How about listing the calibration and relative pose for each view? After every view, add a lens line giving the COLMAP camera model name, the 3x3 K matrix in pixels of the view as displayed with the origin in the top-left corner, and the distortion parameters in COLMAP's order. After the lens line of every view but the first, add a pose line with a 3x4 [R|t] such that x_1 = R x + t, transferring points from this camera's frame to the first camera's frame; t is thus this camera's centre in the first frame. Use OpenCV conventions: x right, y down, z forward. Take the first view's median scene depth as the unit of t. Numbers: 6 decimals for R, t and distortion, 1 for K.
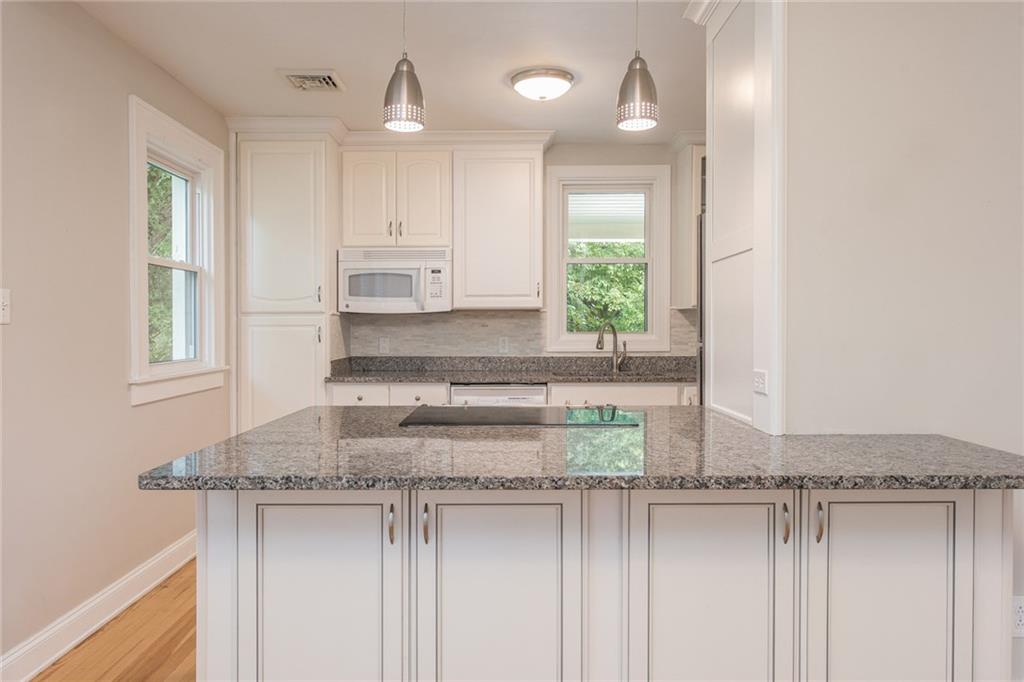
lens RADIAL K [[685.4, 0, 491.0], [0, 685.4, 342.9], [0, 0, 1]] dist [0.002372, -0.001553]
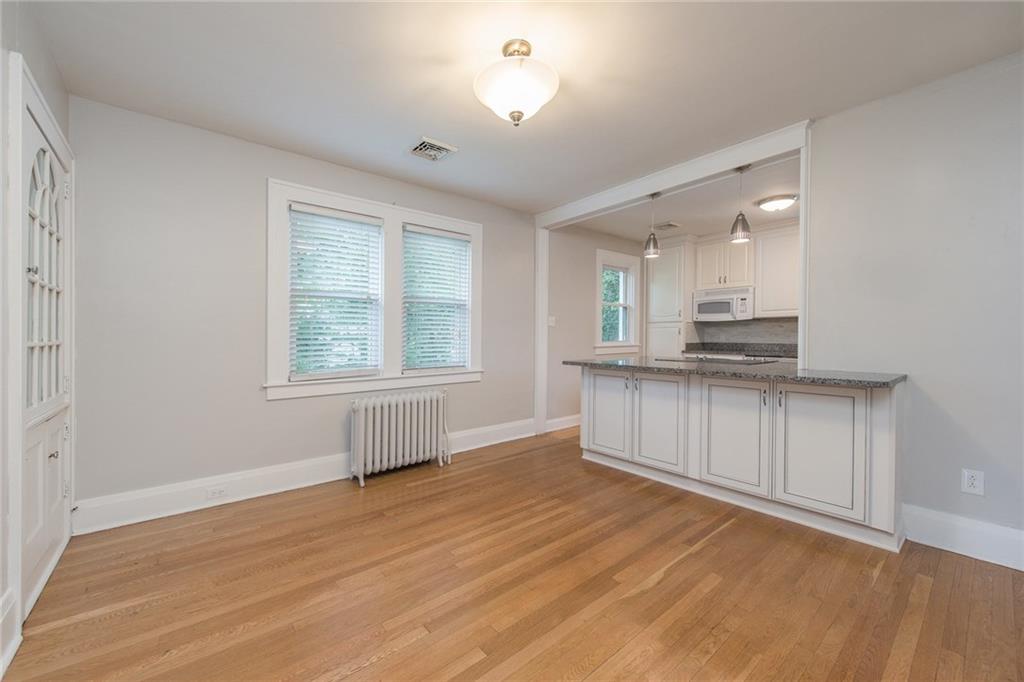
lens RADIAL K [[399.9, 0, 506.5], [0, 399.9, 339.0], [0, 0, 1]] dist [0.000833, -0.000927]
pose [[0.645658, 0.007325, -0.763591, 0.359886], [-0.015798, 0.999868, -0.003766, 0.025196], [0.763463, 0.014495, 0.645689, -0.266195]]
